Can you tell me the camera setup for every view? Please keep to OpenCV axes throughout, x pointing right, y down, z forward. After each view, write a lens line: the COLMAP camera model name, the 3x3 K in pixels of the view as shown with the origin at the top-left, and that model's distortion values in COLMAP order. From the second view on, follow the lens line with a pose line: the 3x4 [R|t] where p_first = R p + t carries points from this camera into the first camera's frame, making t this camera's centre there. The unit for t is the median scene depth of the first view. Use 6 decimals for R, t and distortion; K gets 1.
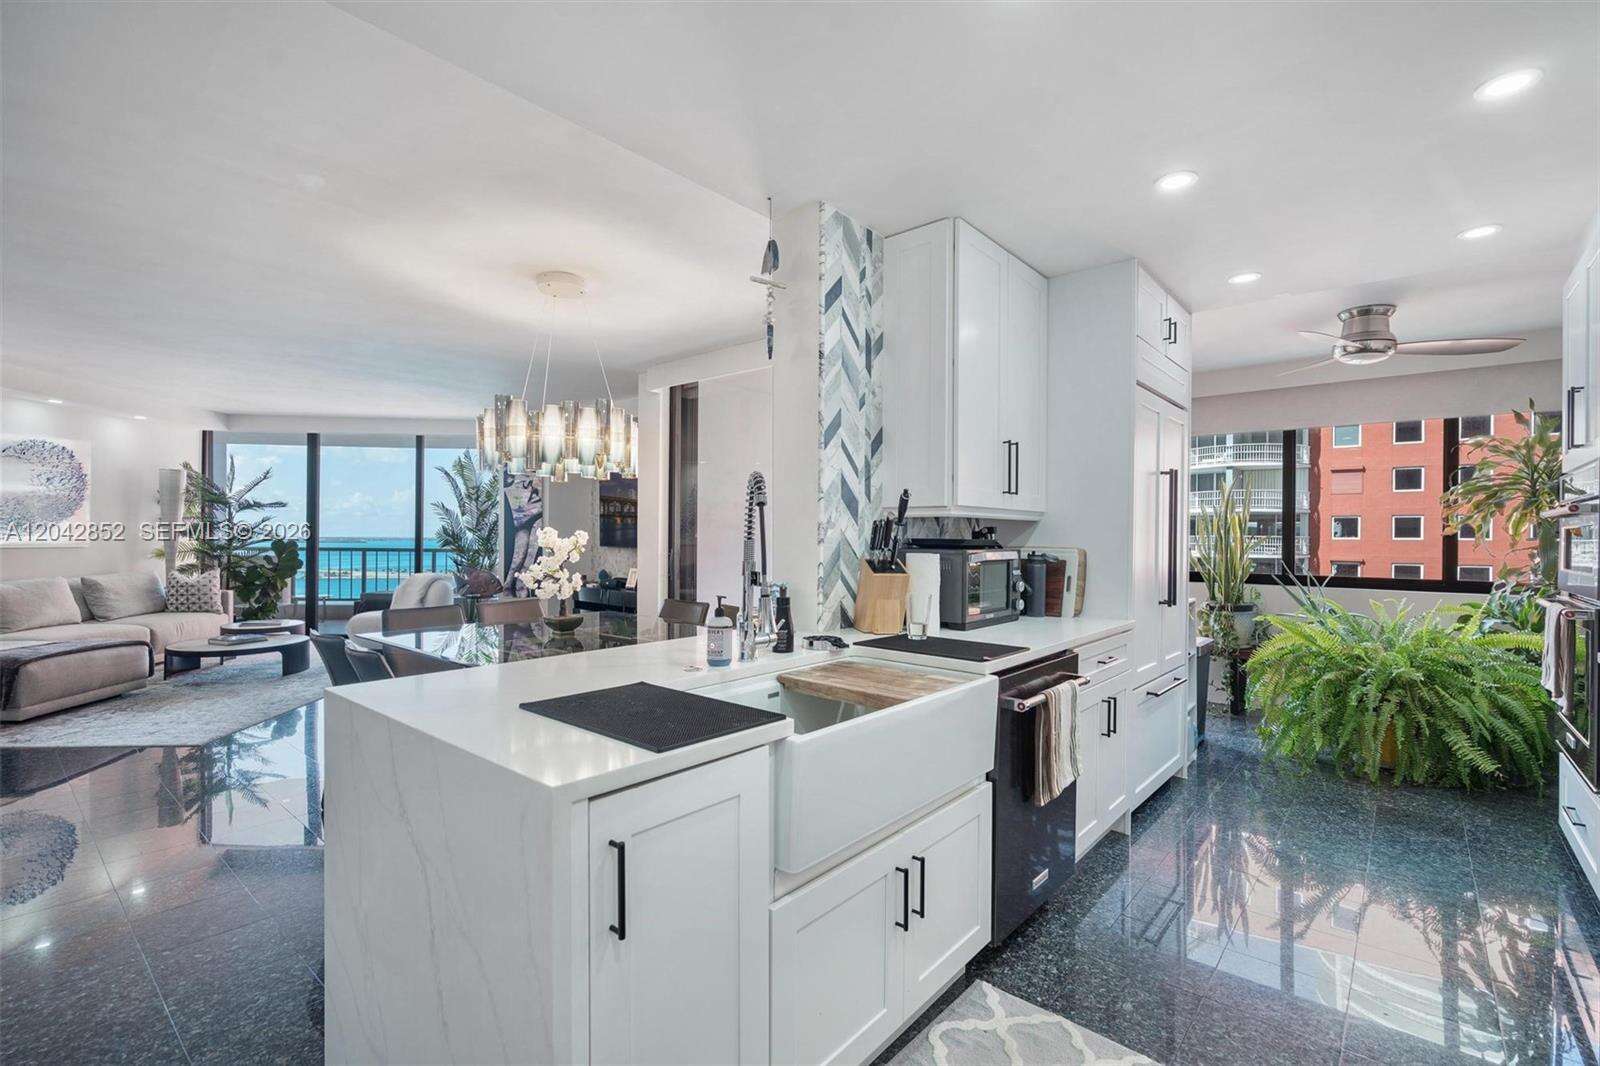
lens RADIAL K [[721.0, 0, 808.5], [0, 721.0, 537.0], [0, 0, 1]] dist [-0.004476, 0.001151]
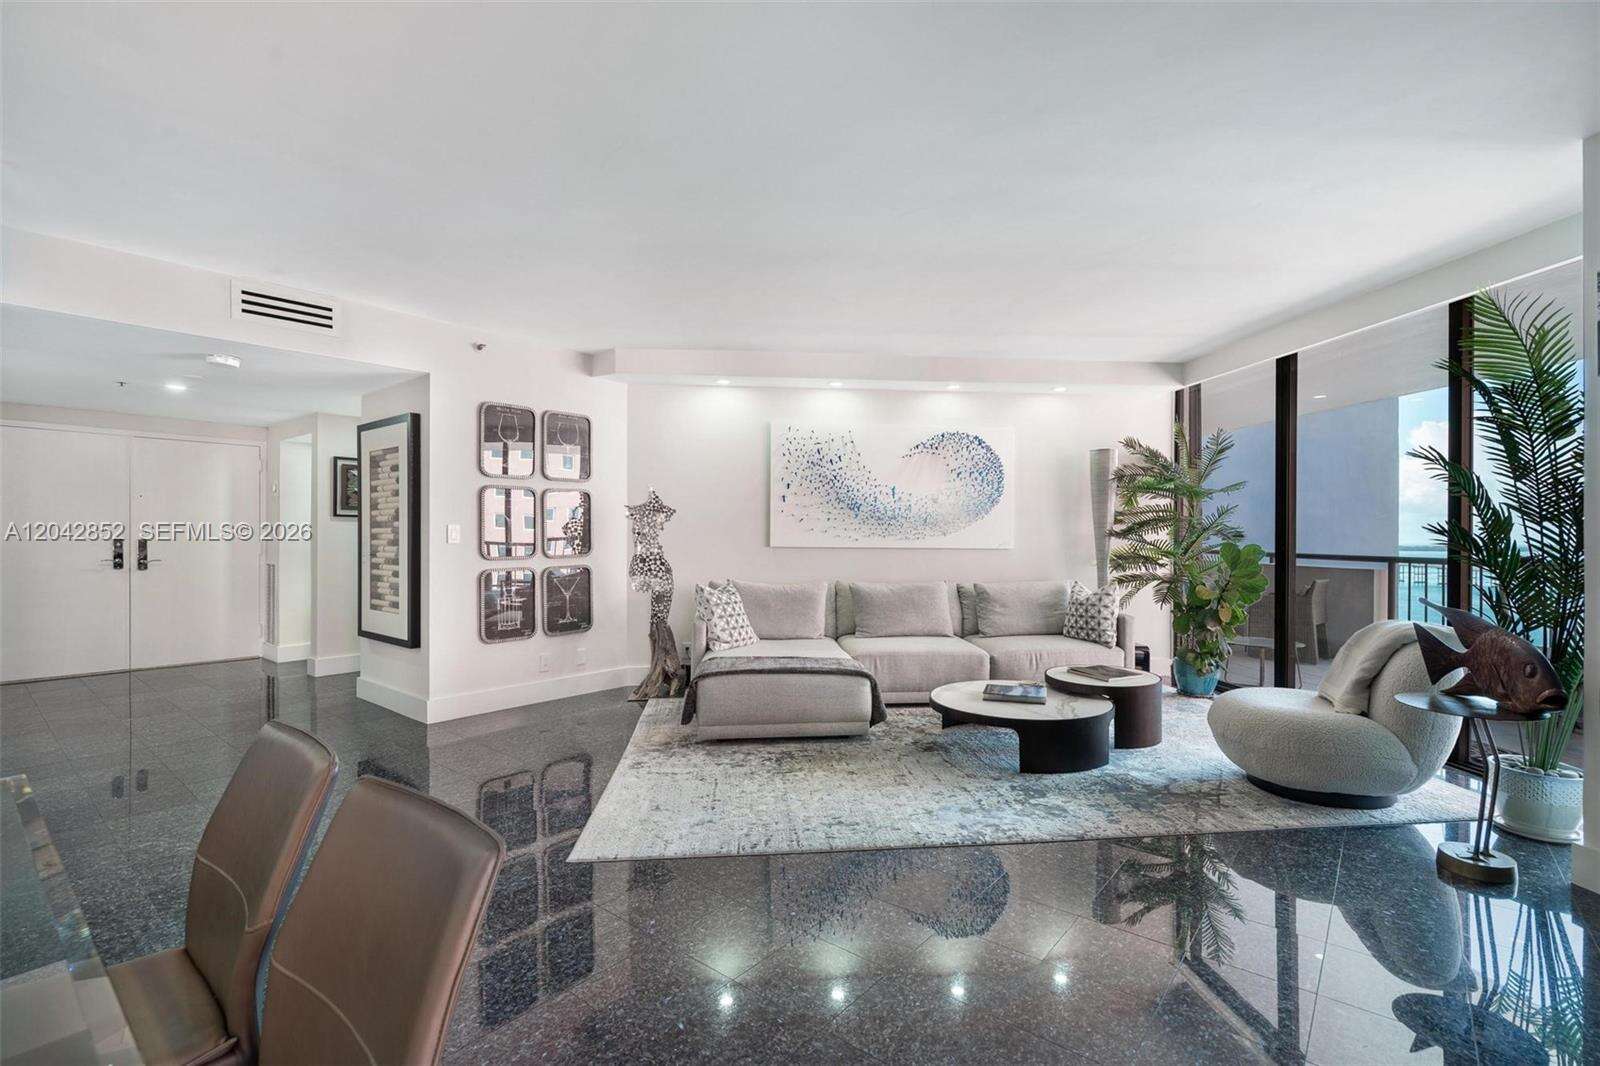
lens RADIAL K [[733.2, 0, 804.4], [0, 733.2, 533.8], [0, 0, 1]] dist [-0.004460, 0.000123]
pose [[0.009971, -0.009631, -0.999904, -0.109057], [-0.005357, 0.999939, -0.009684, 0.004993], [0.999936, 0.005453, 0.009919, 0.654062]]
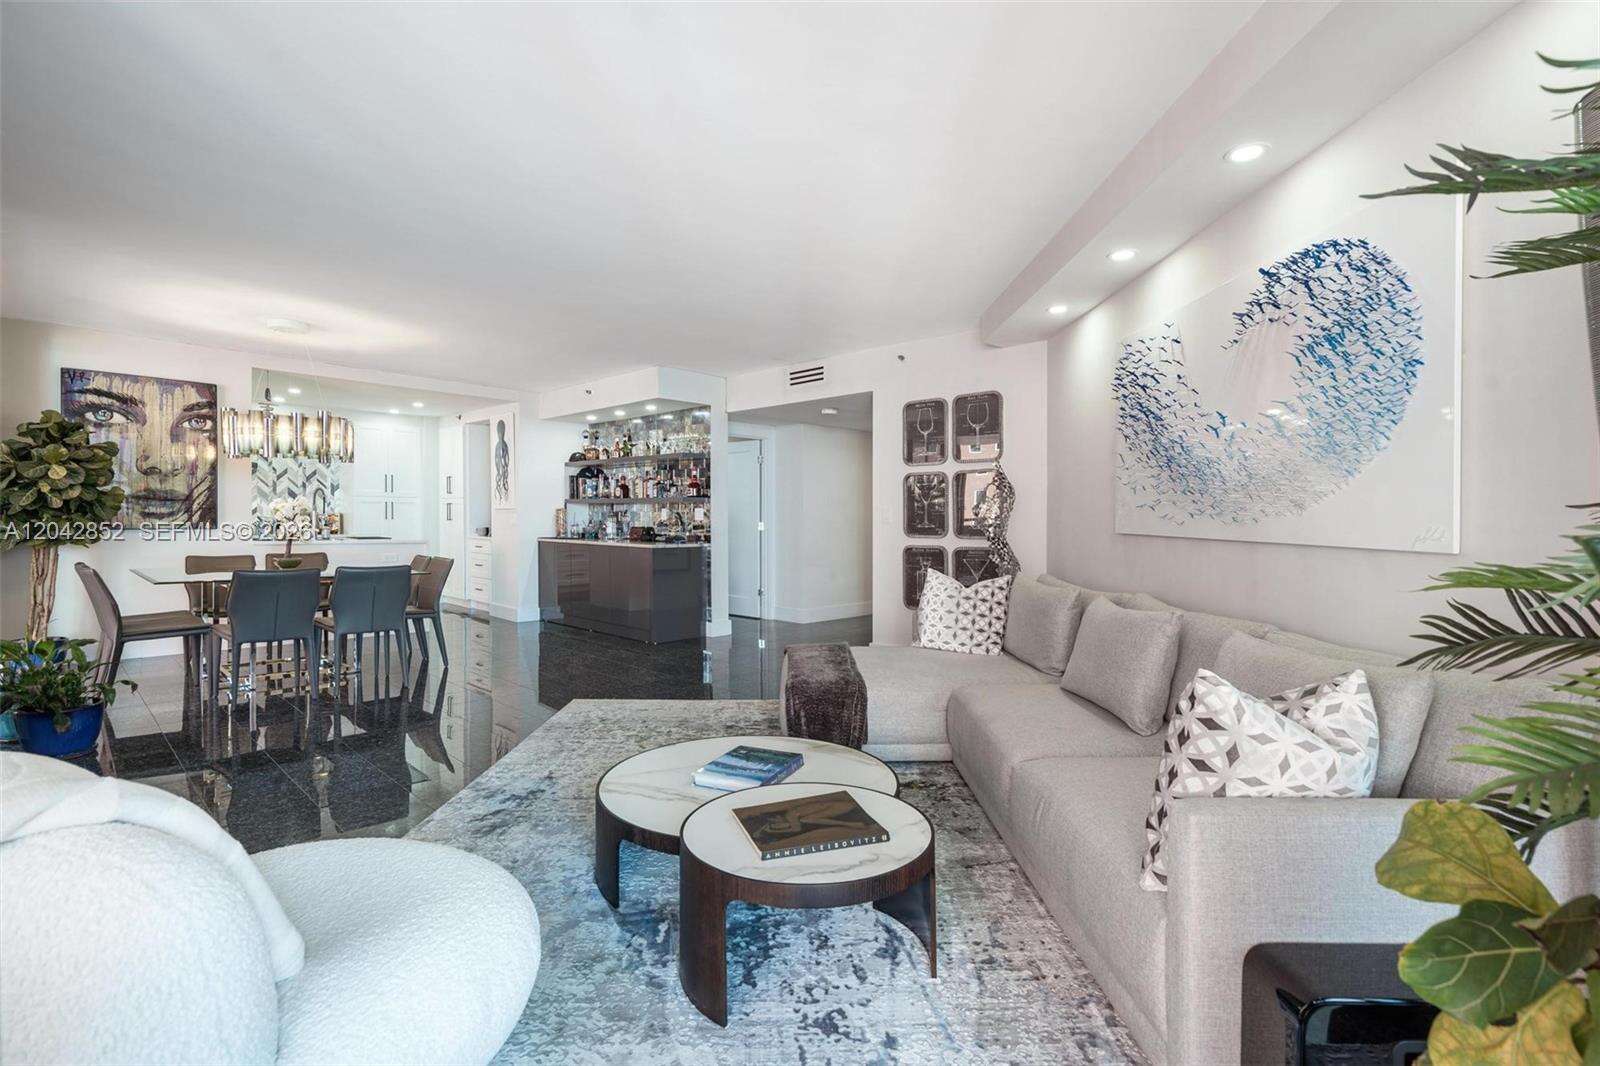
lens RADIAL K [[738.0, 0, 805.2], [0, 738.0, 528.5], [0, 0, 1]] dist [0.000215, 0.000147]
pose [[-0.997934, -0.018991, 0.061376, -0.685838], [-0.017924, 0.999679, 0.017897, 0.002641], [-0.061696, 0.016760, -0.997954, 1.139813]]
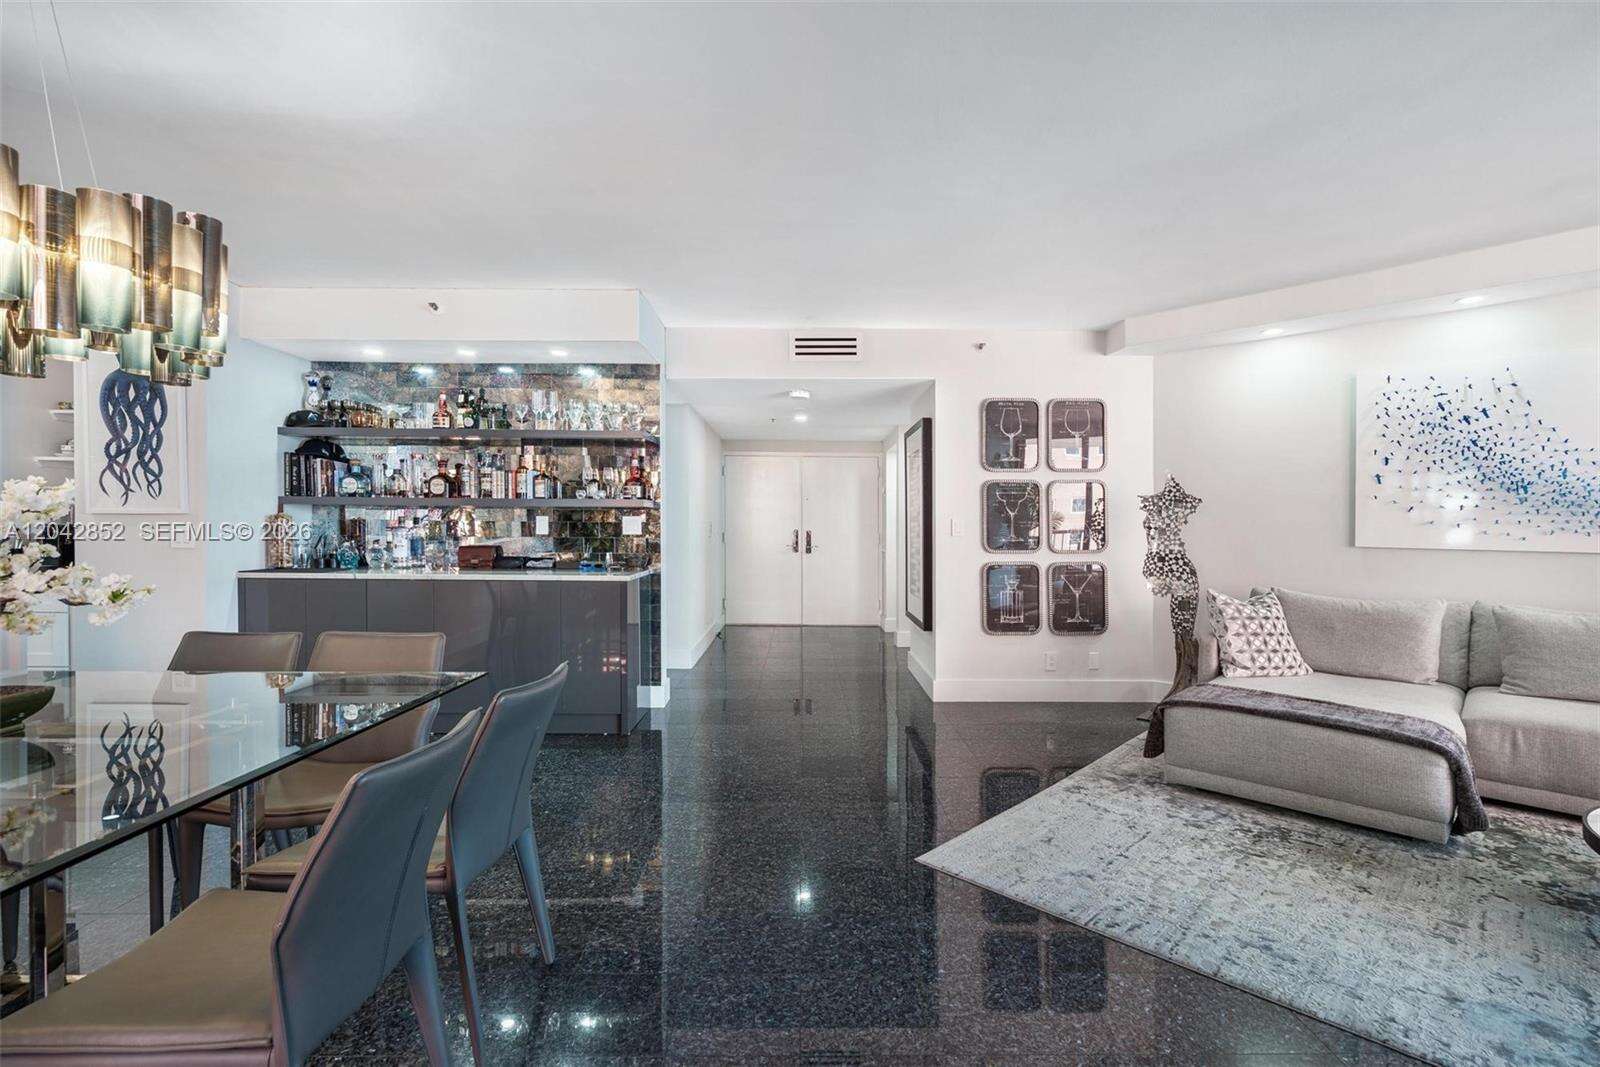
lens RADIAL K [[735.2, 0, 815.2], [0, 735.2, 526.6], [0, 0, 1]] dist [-0.001678, 0.000666]
pose [[-0.760234, -0.014355, -0.649491, -0.204227], [-0.015340, 0.999874, -0.004143, 0.004785], [0.649468, 0.006813, -0.760358, 0.781001]]
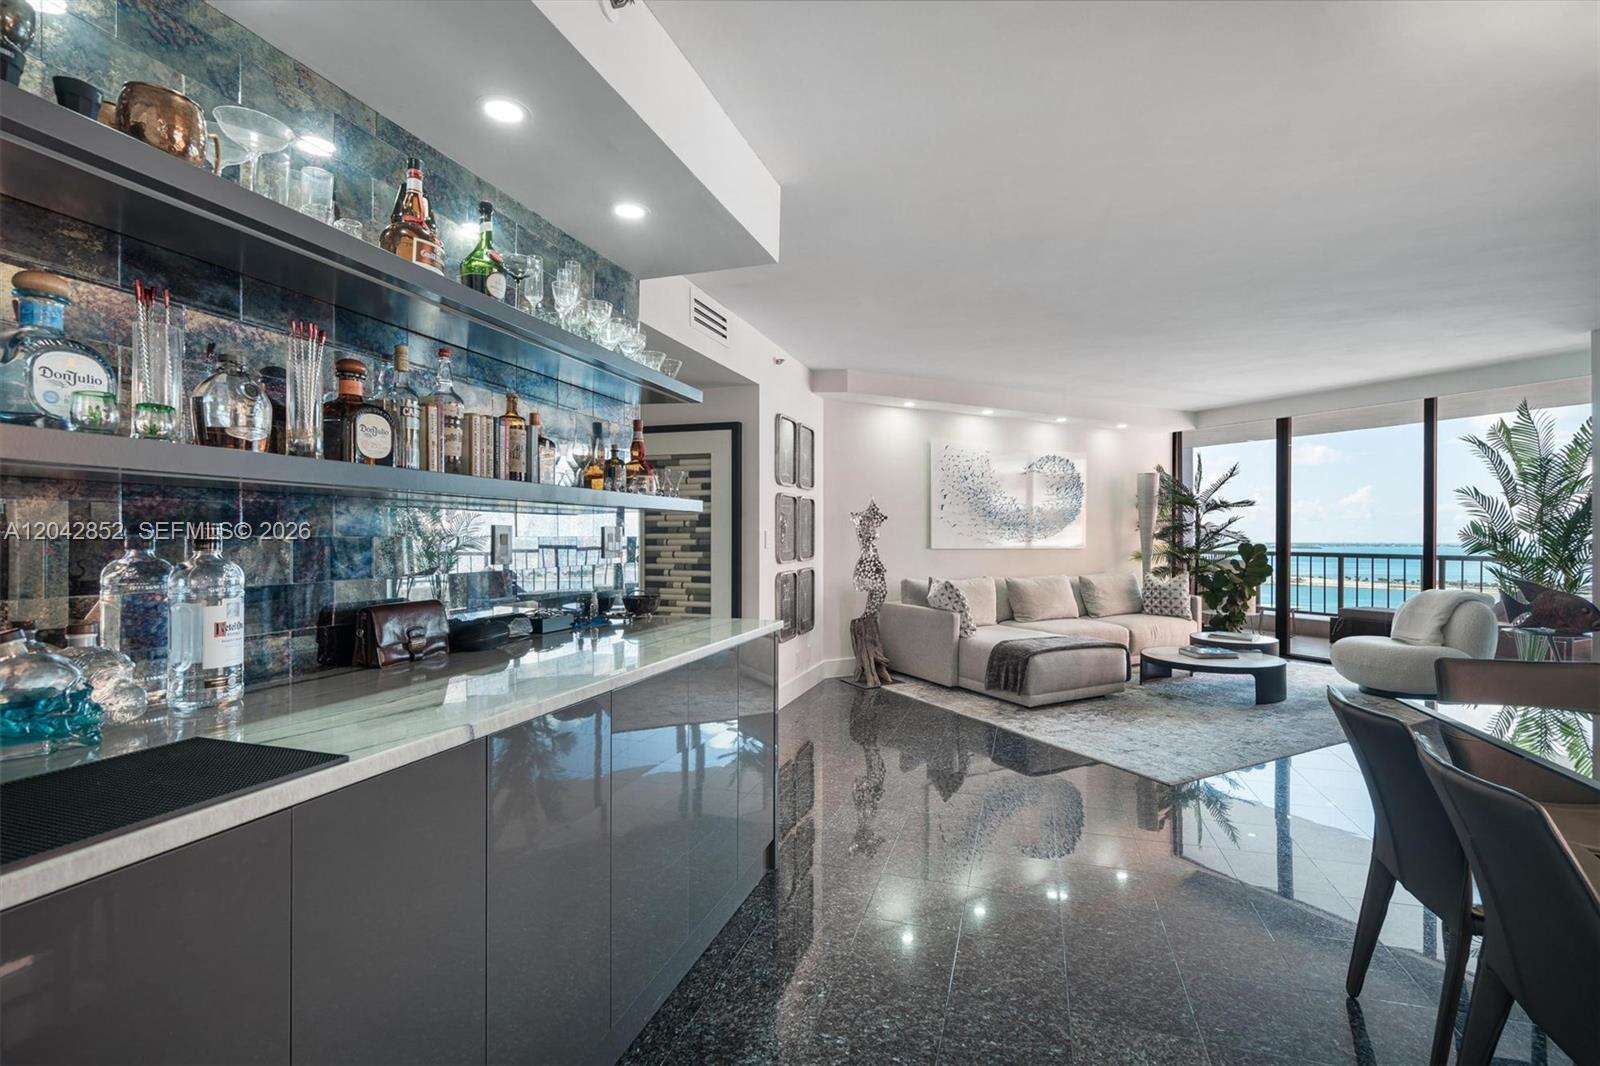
lens RADIAL K [[721.0, 0, 808.5], [0, 721.0, 537.0], [0, 0, 1]] dist [-0.004476, 0.001151]
pose [[0.390587, -0.007674, -0.920534, -0.129773], [0.000522, 0.999967, -0.008115, 0.004062], [0.920566, 0.002689, 0.390578, 0.154728]]
